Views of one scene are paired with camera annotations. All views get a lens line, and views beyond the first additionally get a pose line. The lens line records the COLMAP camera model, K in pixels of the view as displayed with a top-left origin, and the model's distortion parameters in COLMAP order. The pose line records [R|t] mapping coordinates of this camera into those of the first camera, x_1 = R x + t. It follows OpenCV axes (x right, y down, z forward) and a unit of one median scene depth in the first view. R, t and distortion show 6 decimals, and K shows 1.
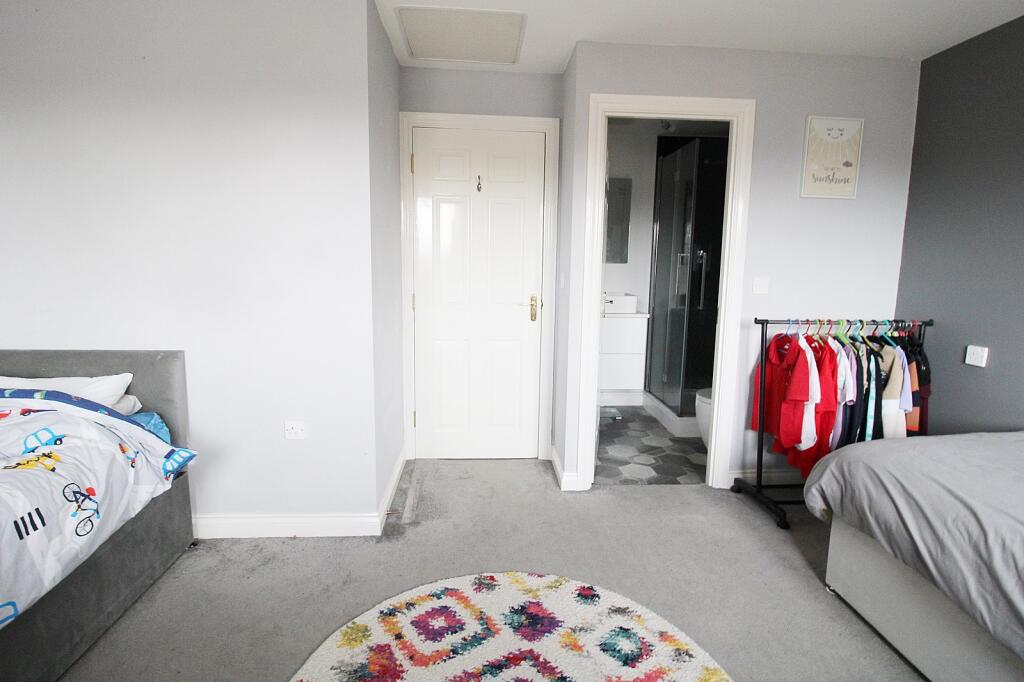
lens RADIAL K [[514.8, 0, 512.6], [0, 514.8, 337.8], [0, 0, 1]] dist [-0.012148, -0.006740]
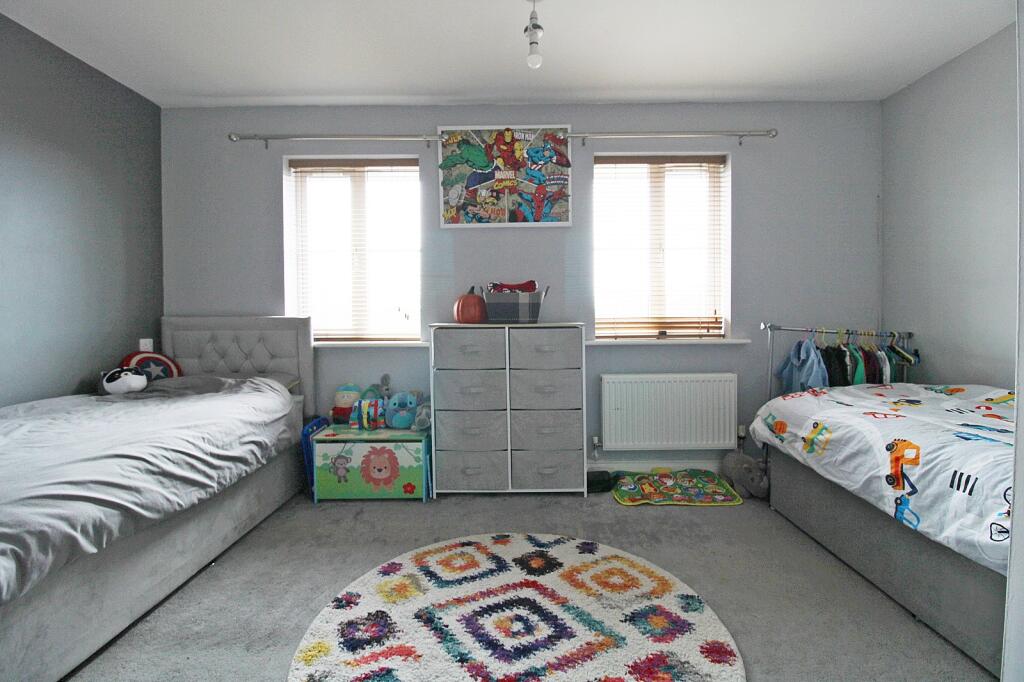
lens RADIAL K [[514.8, 0, 512.1], [0, 514.8, 339.0], [0, 0, 1]] dist [-0.012148, -0.006740]
pose [[-0.997496, -0.014421, 0.069237, -0.060284], [-0.001497, 0.983076, 0.183192, -0.133797], [-0.070707, 0.182630, -0.980636, 2.077938]]
